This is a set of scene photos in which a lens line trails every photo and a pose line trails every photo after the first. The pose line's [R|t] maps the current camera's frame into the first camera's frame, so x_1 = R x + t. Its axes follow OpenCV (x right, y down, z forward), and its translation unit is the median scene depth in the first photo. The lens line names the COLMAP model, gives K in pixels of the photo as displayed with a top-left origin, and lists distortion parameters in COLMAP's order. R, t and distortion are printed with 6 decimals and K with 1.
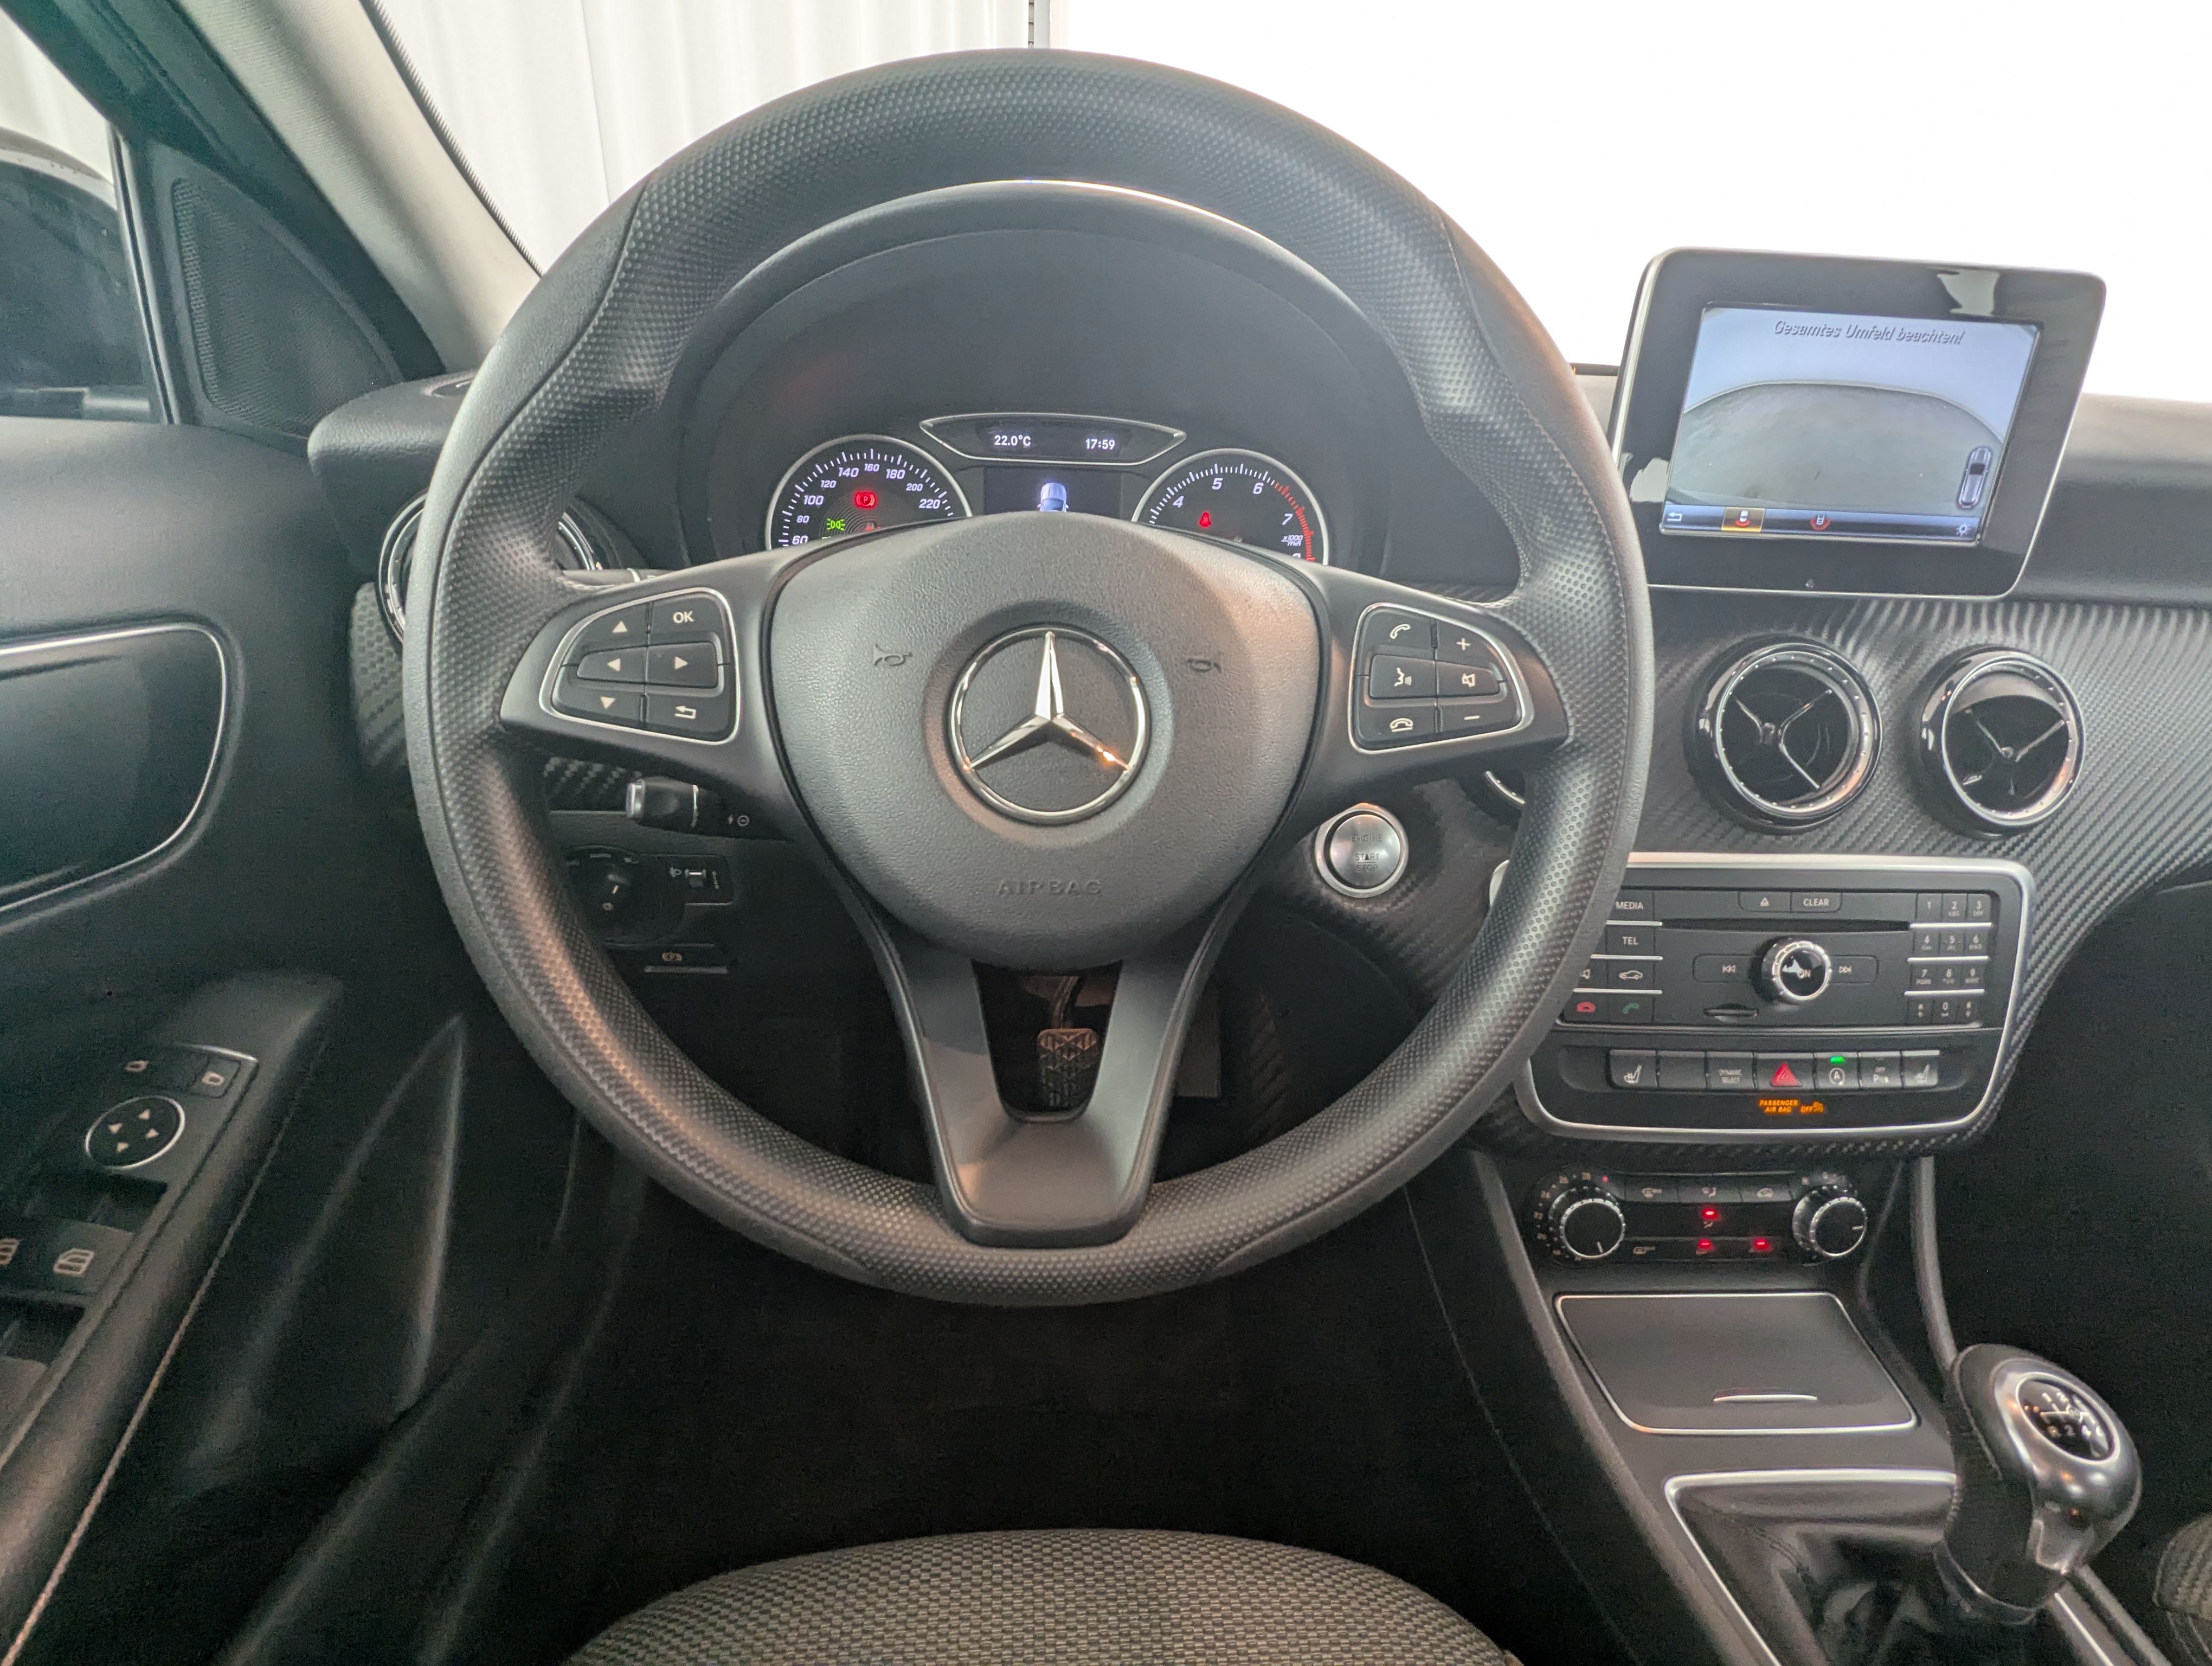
lens RADIAL K [[1046.4, 0, 1103.1], [0, 1046.4, 837.4], [0, 0, 1]] dist [0.007119, 0.001304]
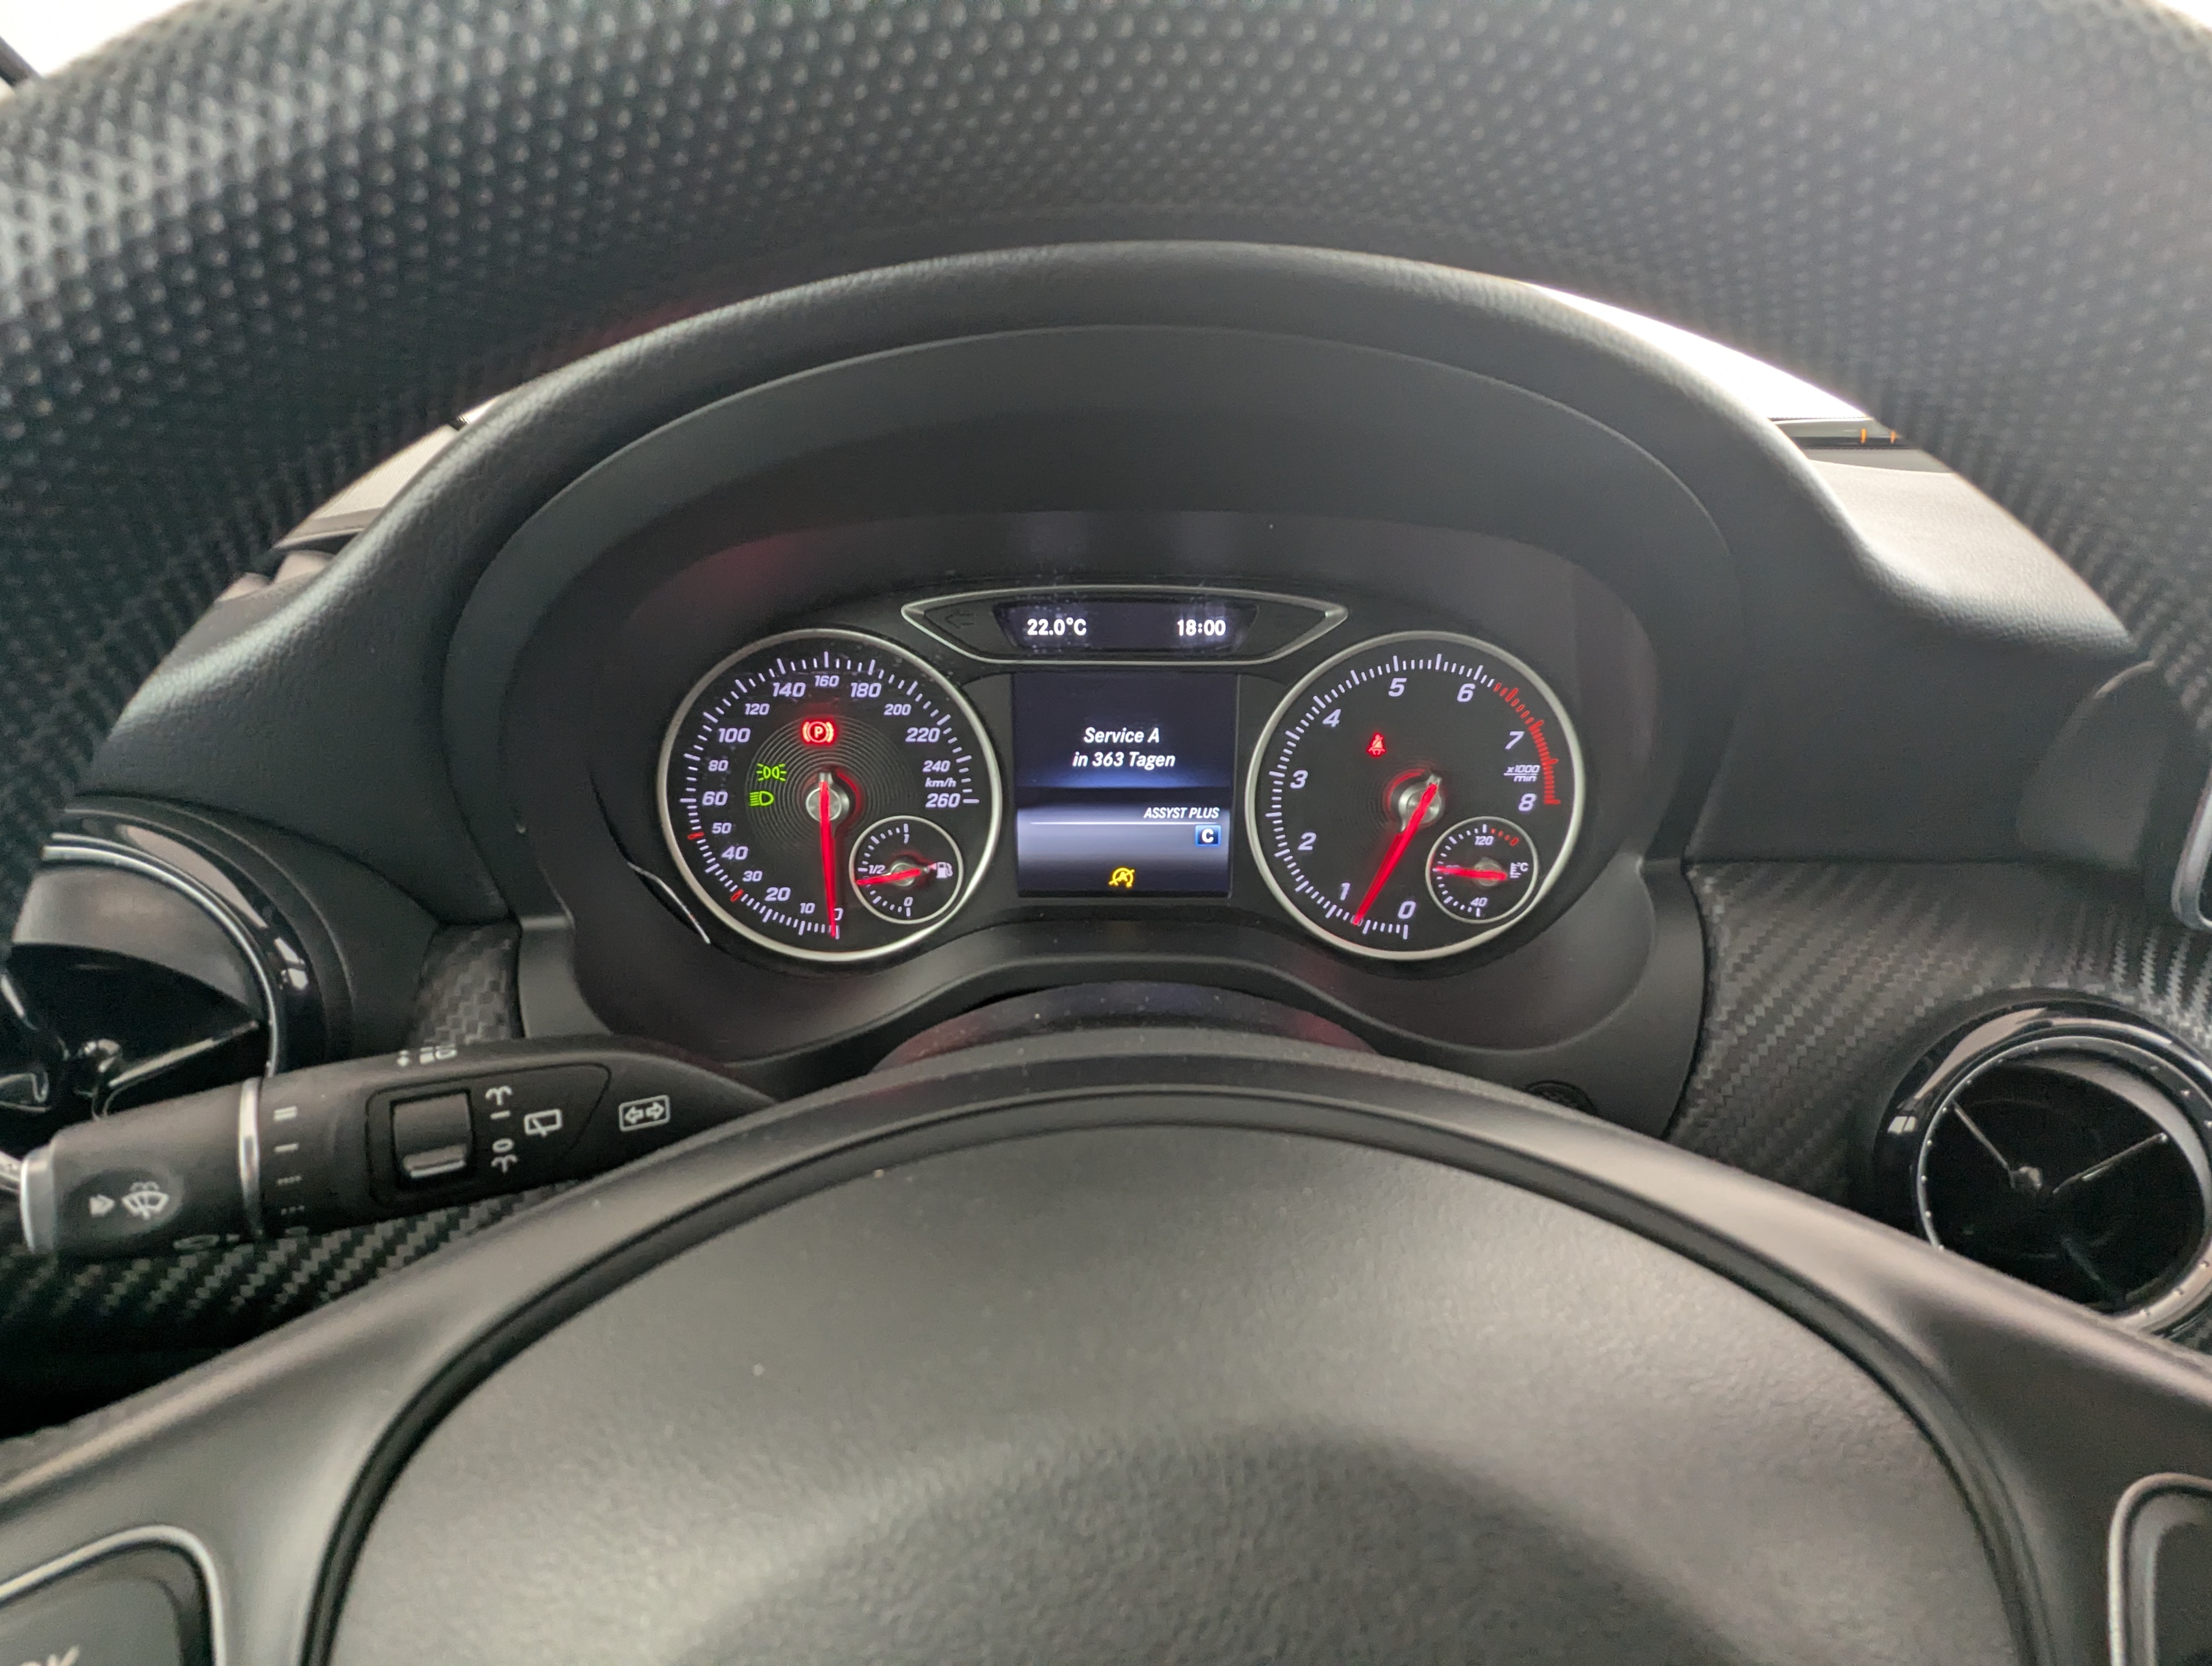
lens RADIAL K [[1046.4, 0, 1111.8], [0, 1046.4, 827.4], [0, 0, 1]] dist [0.007119, 0.001304]
pose [[0.998287, -0.013573, -0.056905, -0.023262], [0.012434, 0.999716, -0.020326, -0.269261], [0.057164, 0.019584, 0.998173, 0.428144]]
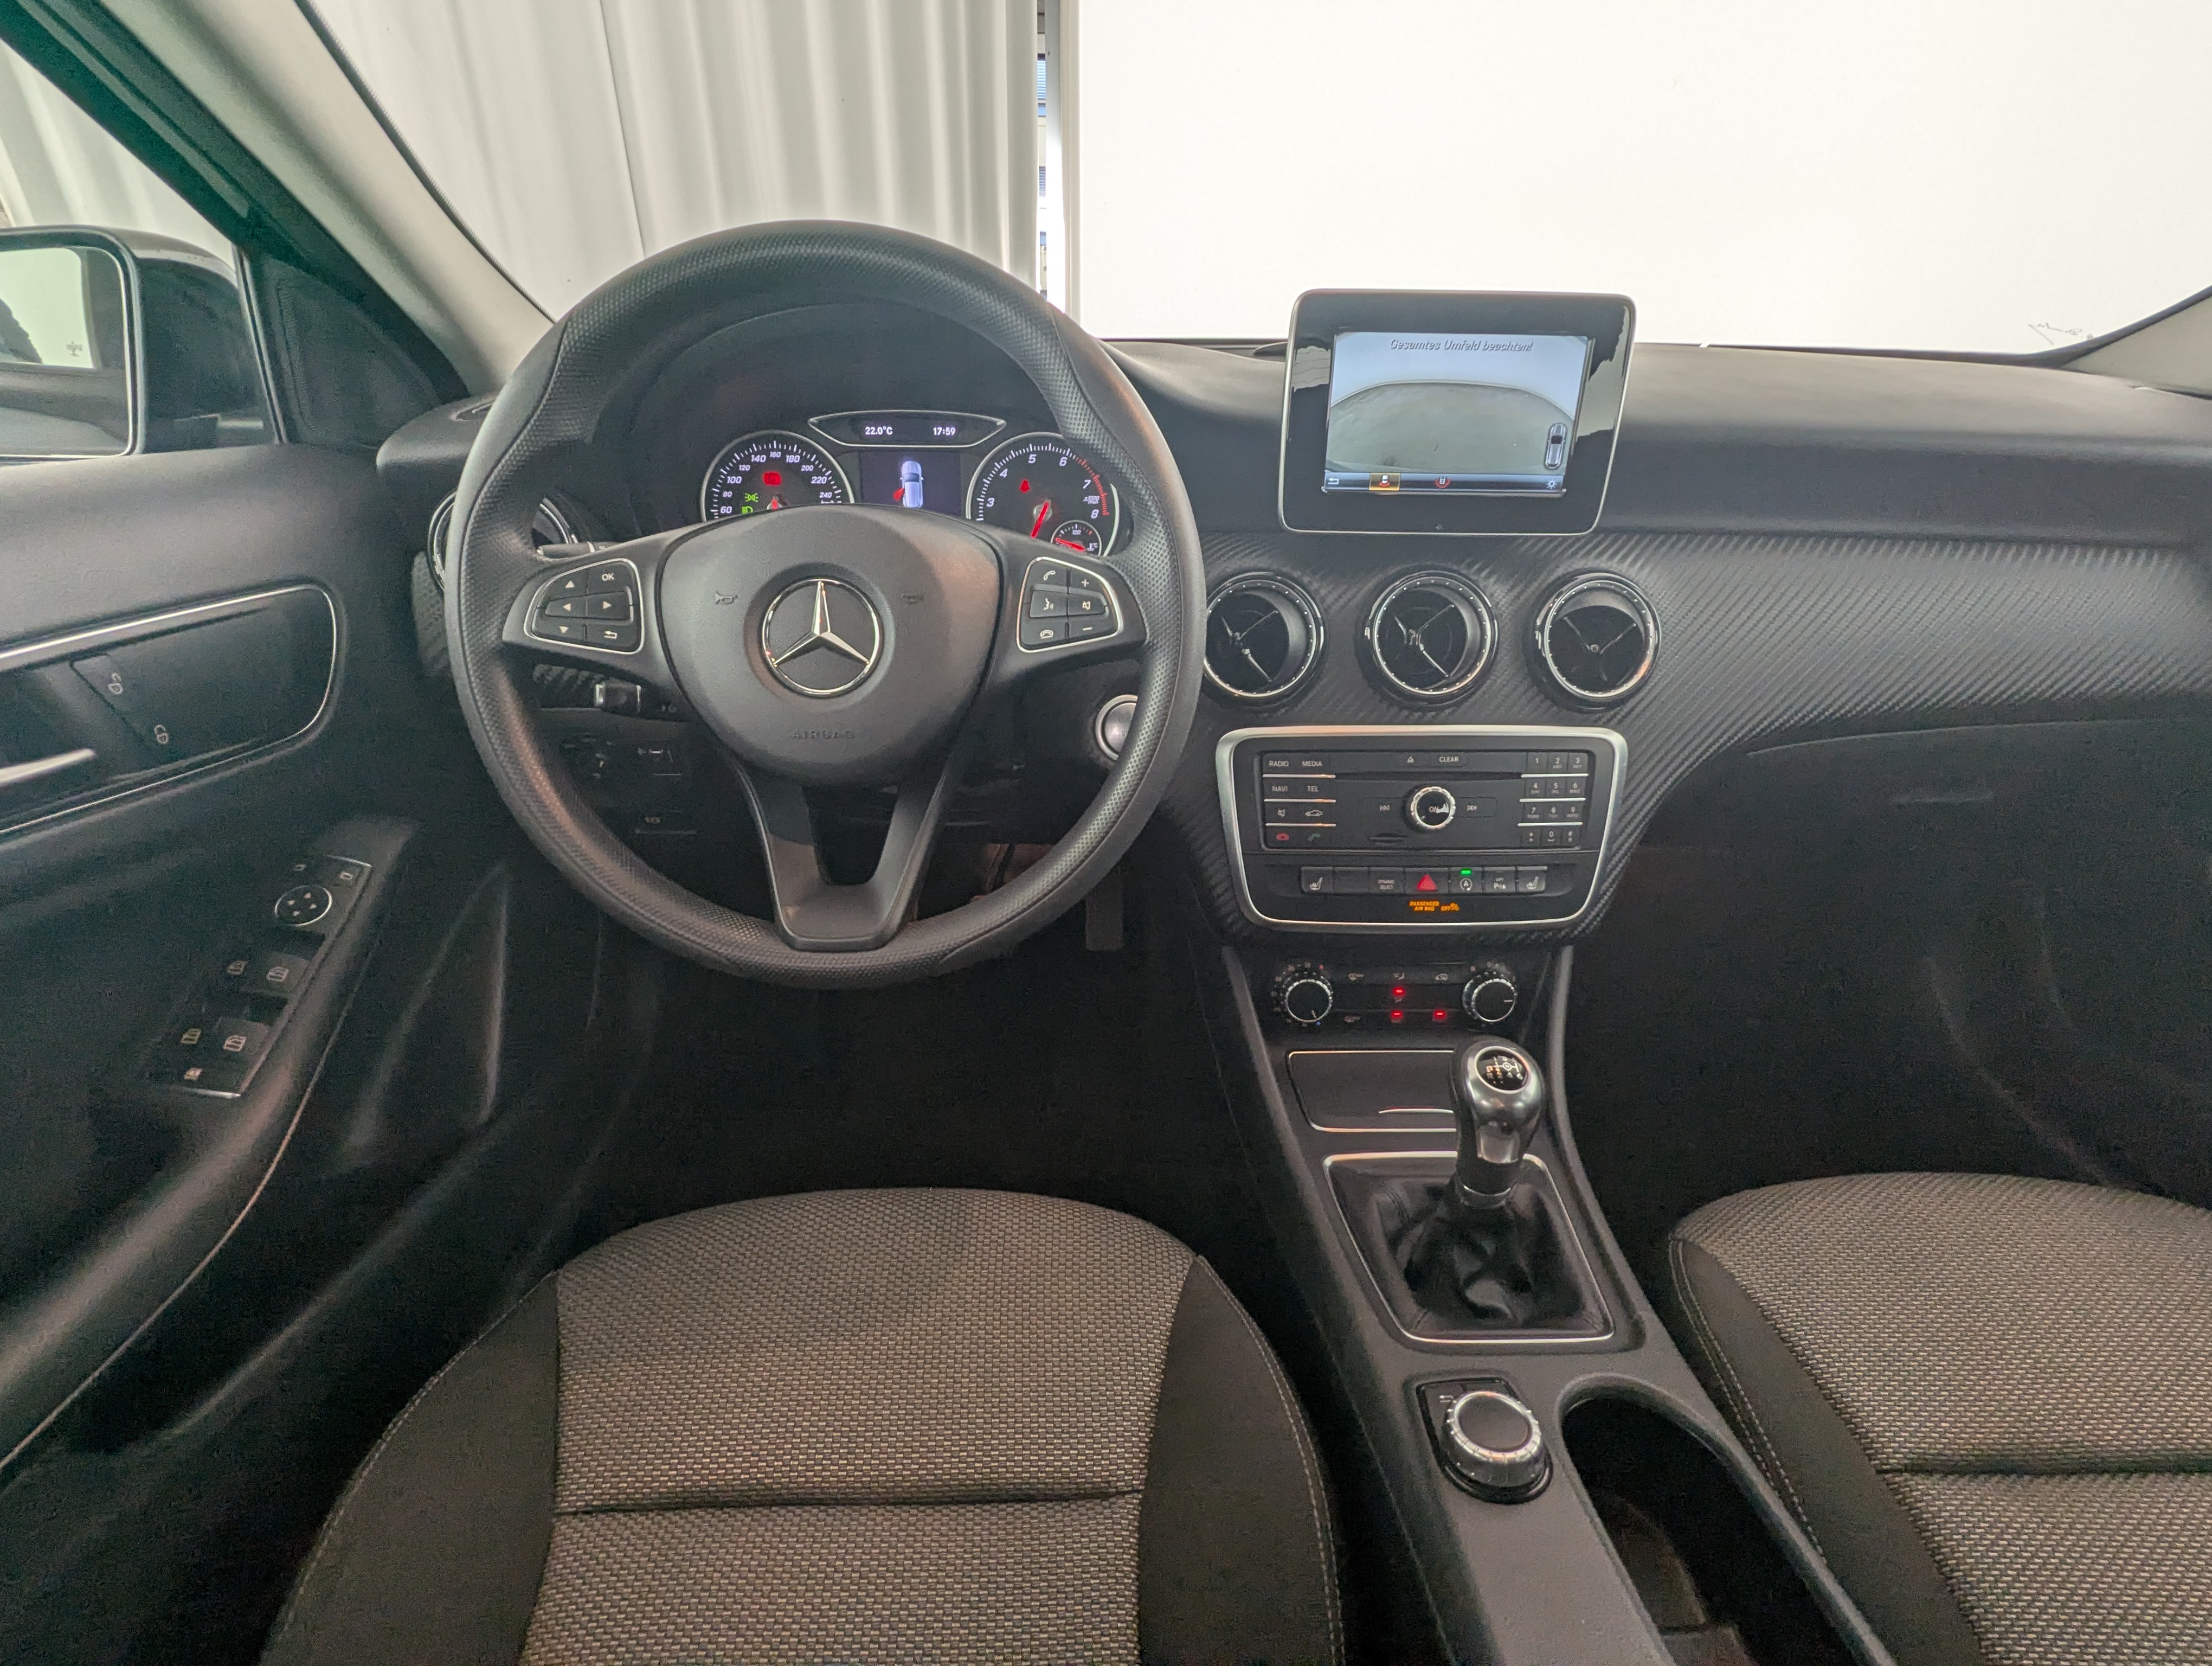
lens RADIAL K [[1046.4, 0, 1106.9], [0, 1046.4, 832.9], [0, 0, 1]] dist [0.007119, 0.001304]
pose [[0.999044, -0.013683, -0.041531, 0.276309], [0.016335, 0.997803, 0.064213, 0.060989], [0.040561, -0.064830, 0.997072, -0.397369]]
